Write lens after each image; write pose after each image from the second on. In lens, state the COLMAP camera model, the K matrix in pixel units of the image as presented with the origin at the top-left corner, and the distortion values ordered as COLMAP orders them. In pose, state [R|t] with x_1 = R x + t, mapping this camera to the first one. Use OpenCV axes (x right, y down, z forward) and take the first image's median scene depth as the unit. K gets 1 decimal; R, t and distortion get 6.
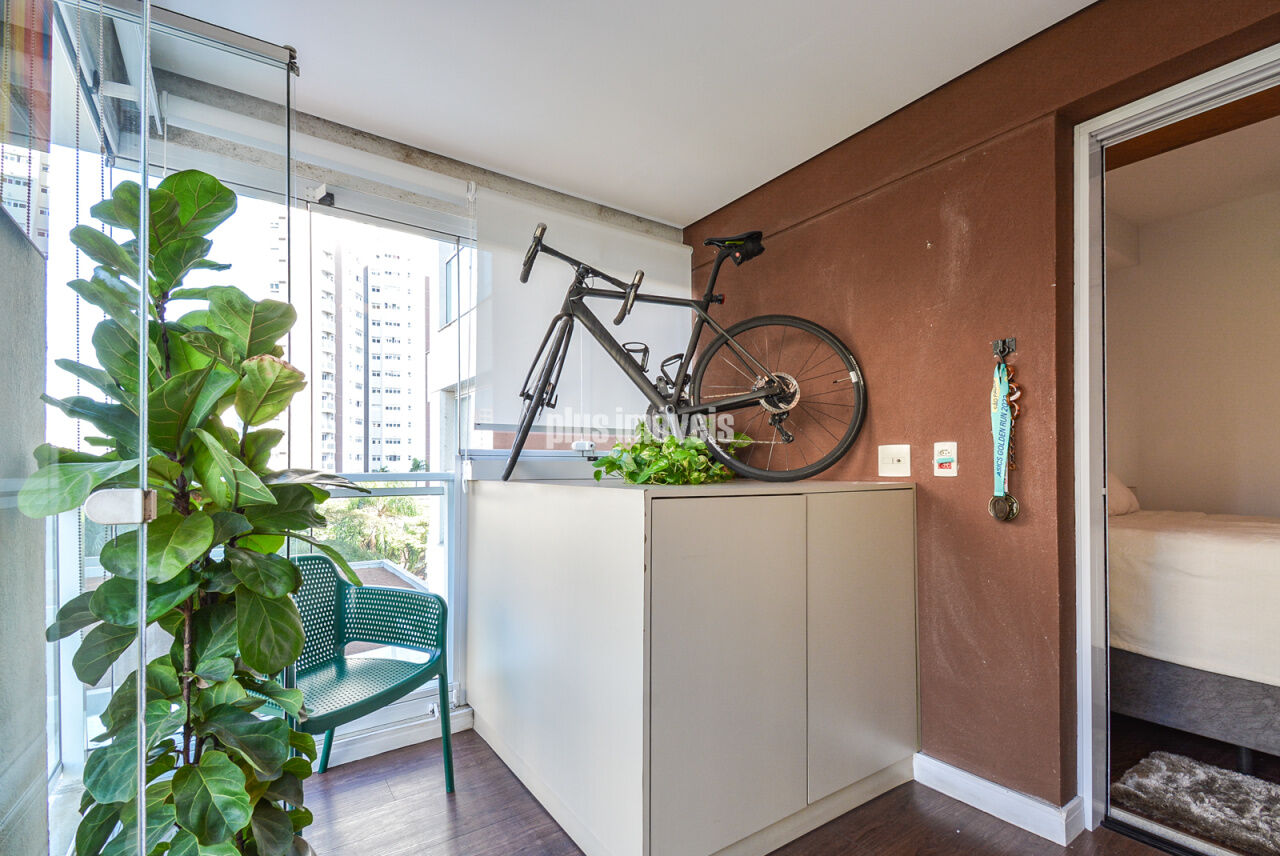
lens RADIAL K [[579.9, 0, 645.6], [0, 579.9, 452.1], [0, 0, 1]] dist [0.046944, -0.023945]
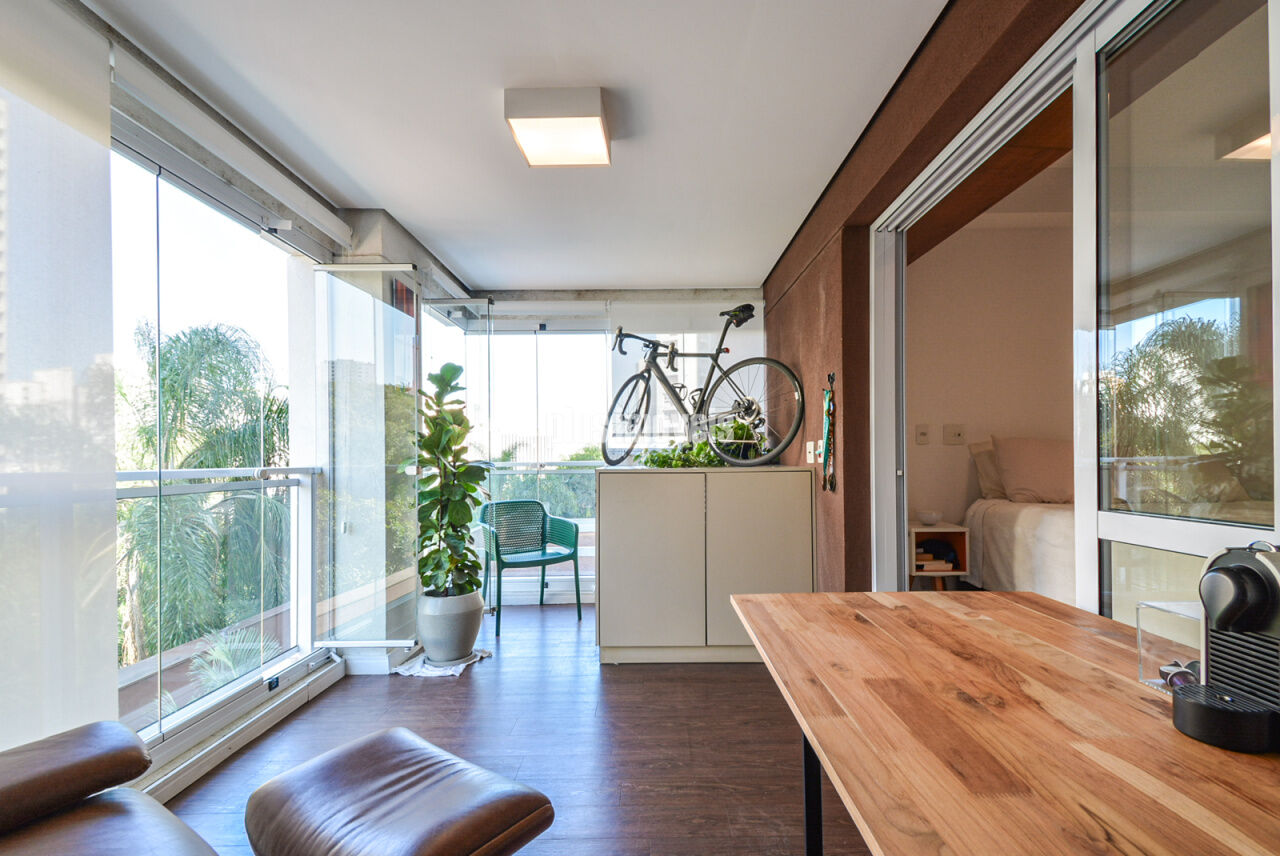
lens RADIAL K [[562.9, 0, 648.1], [0, 562.9, 454.5], [0, 0, 1]] dist [0.042380, -0.021958]
pose [[0.815665, -0.009771, -0.578442, 0.948532], [0.020354, 0.999723, 0.011814, -0.005778], [0.578166, -0.021410, 0.815638, -0.417391]]
